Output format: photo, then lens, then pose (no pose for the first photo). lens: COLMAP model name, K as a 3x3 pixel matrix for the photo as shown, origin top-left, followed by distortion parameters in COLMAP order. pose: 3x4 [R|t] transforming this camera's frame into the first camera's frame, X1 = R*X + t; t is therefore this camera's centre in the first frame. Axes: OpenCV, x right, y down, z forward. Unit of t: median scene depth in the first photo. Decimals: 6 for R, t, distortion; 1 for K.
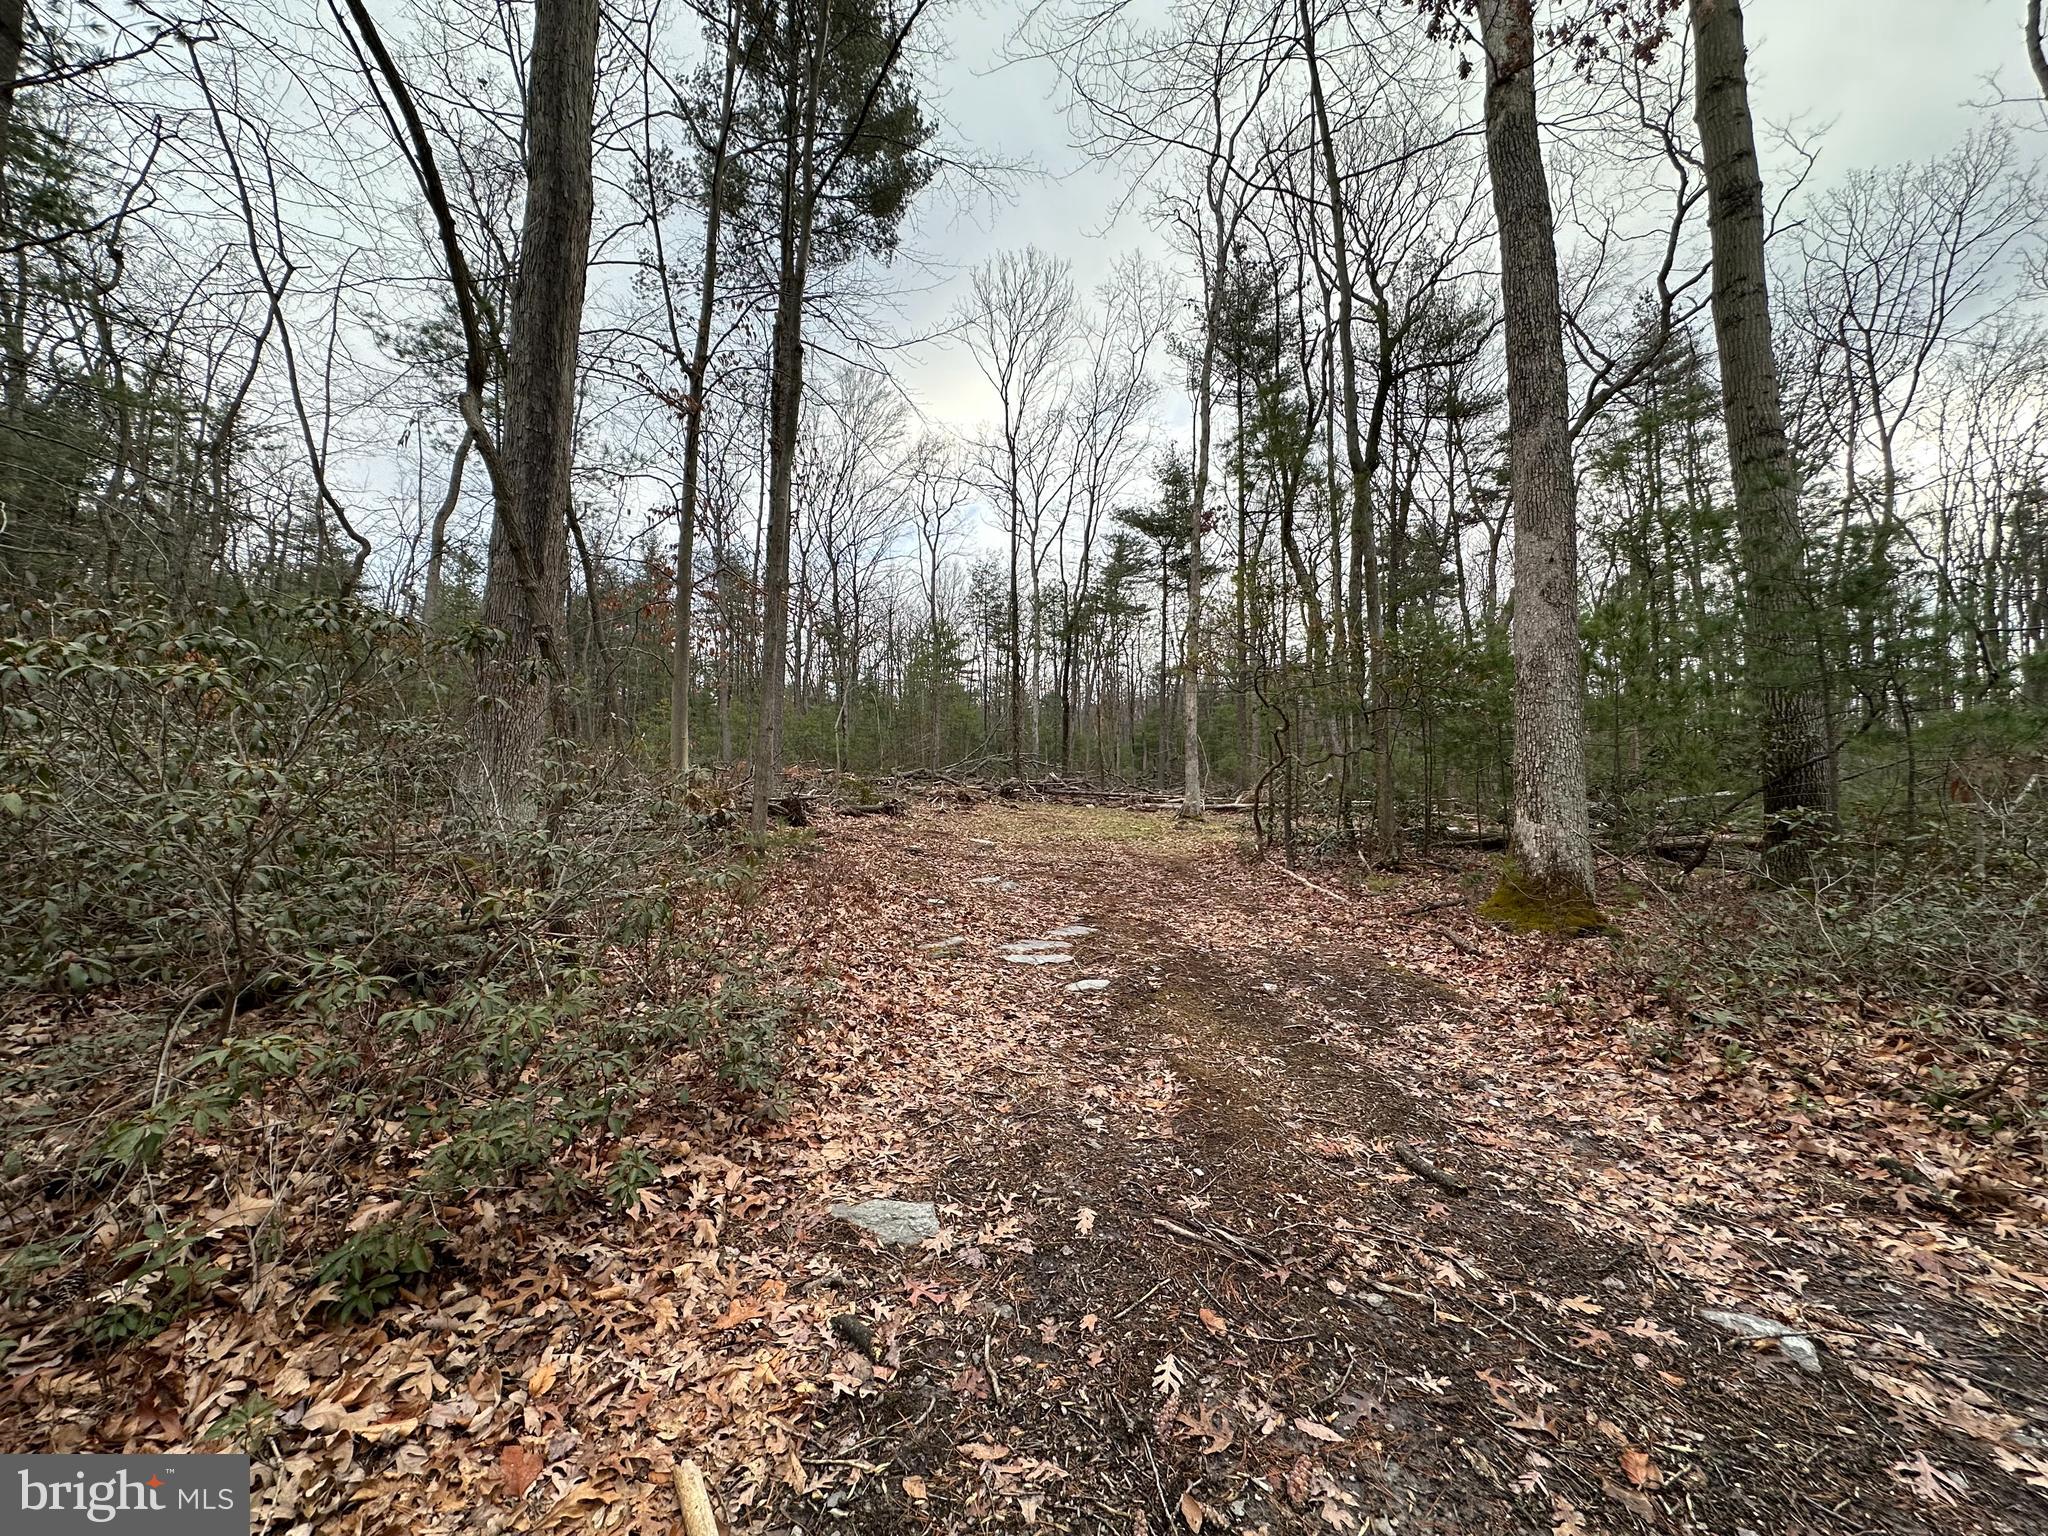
lens RADIAL K [[812.2, 0, 1026.0], [0, 812.2, 793.2], [0, 0, 1]] dist [0.000514, 0.000126]
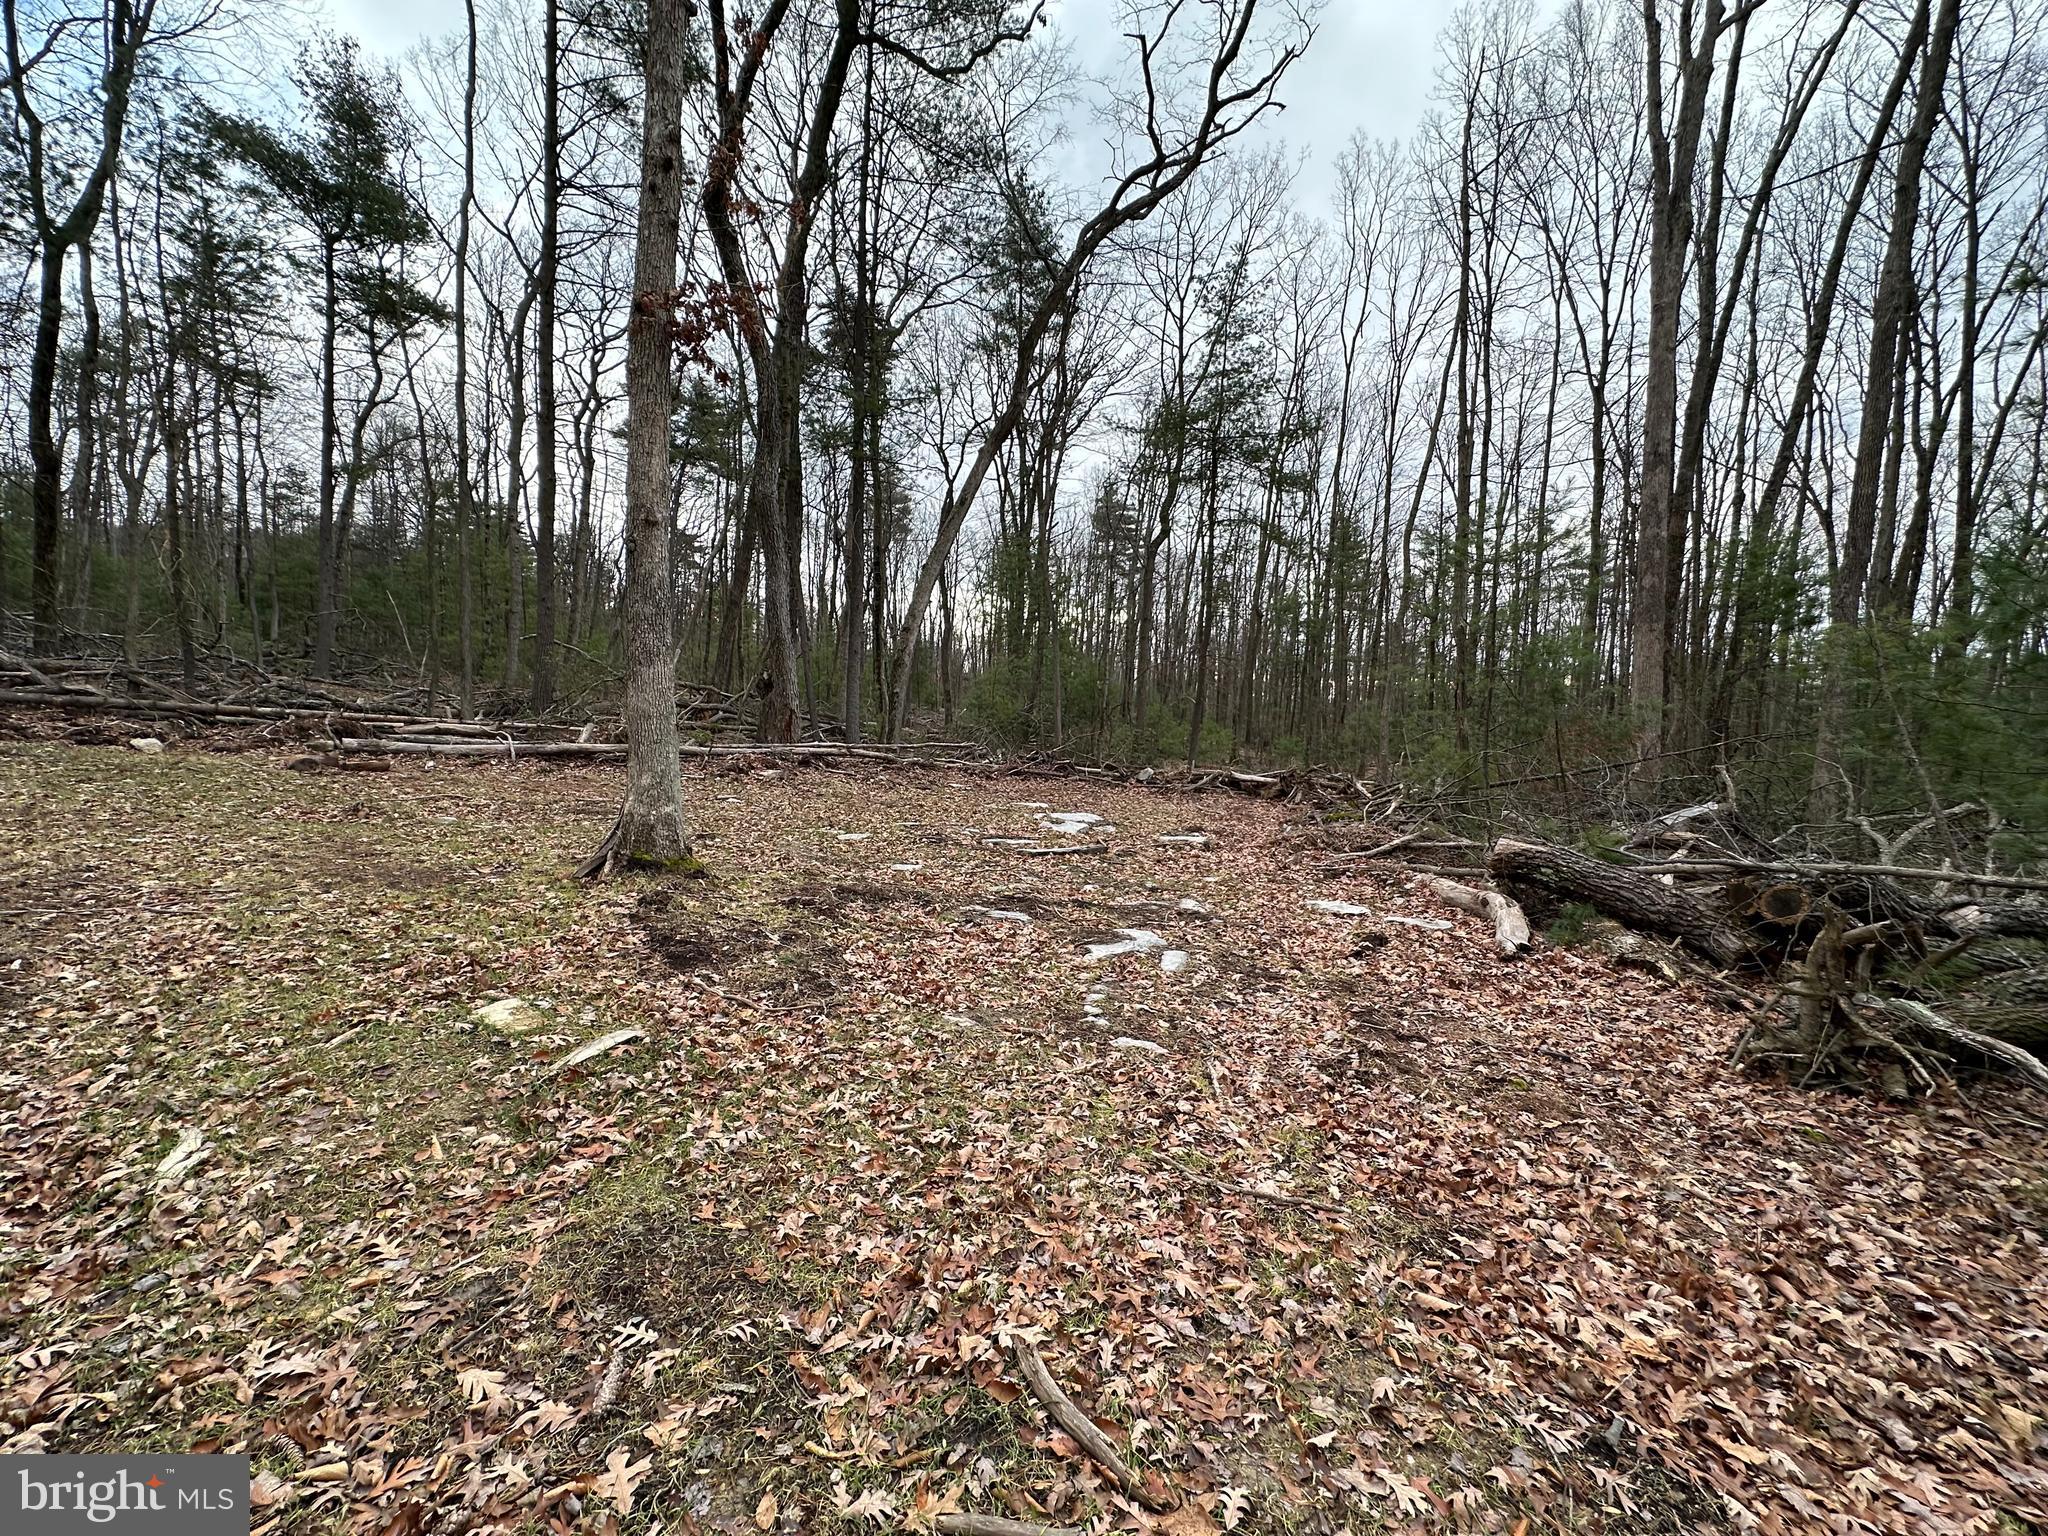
lens RADIAL K [[829.9, 0, 1019.7], [0, 829.9, 769.4], [0, 0, 1]] dist [-0.001875, 0.000914]
pose [[0.626831, -0.024876, 0.778758, 0.033594], [-0.052366, 0.995885, 0.073961, -0.018934], [-0.777393, -0.087142, 0.622949, 0.449337]]
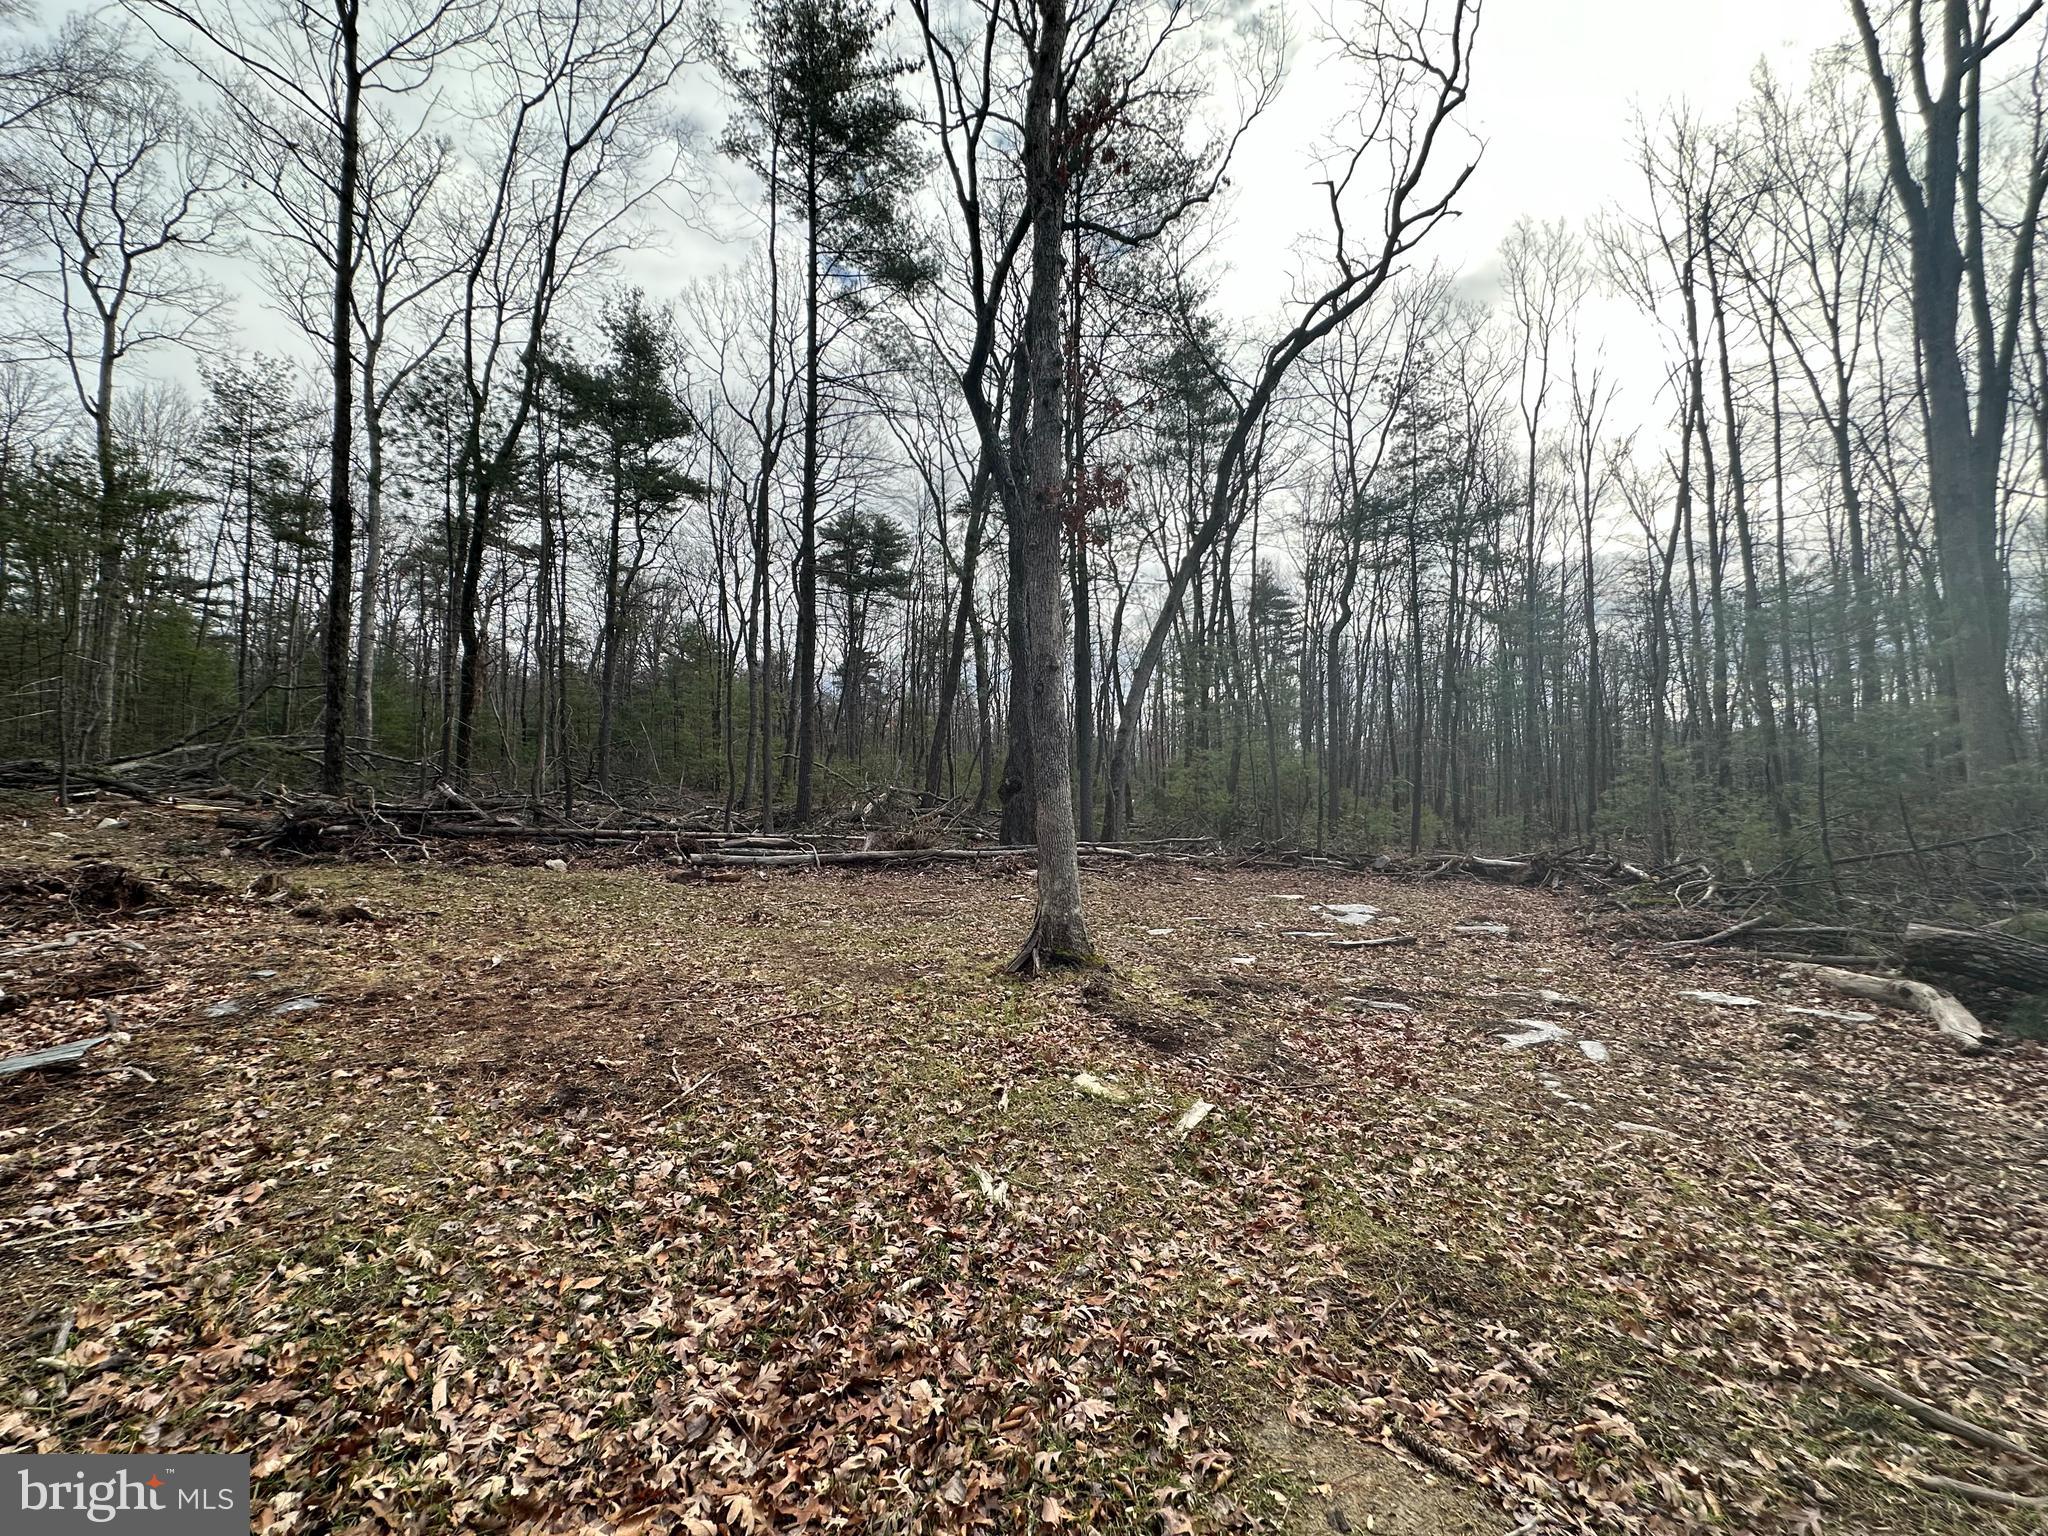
lens RADIAL K [[822.8, 0, 1024.0], [0, 822.8, 768.0], [0, 0, 1]] dist [0.000030, 0.000281]
pose [[0.758281, 0.026740, 0.651380, -0.019400], [-0.006785, 0.999428, -0.033129, -0.021757], [-0.651893, 0.020702, 0.758028, 0.472722]]
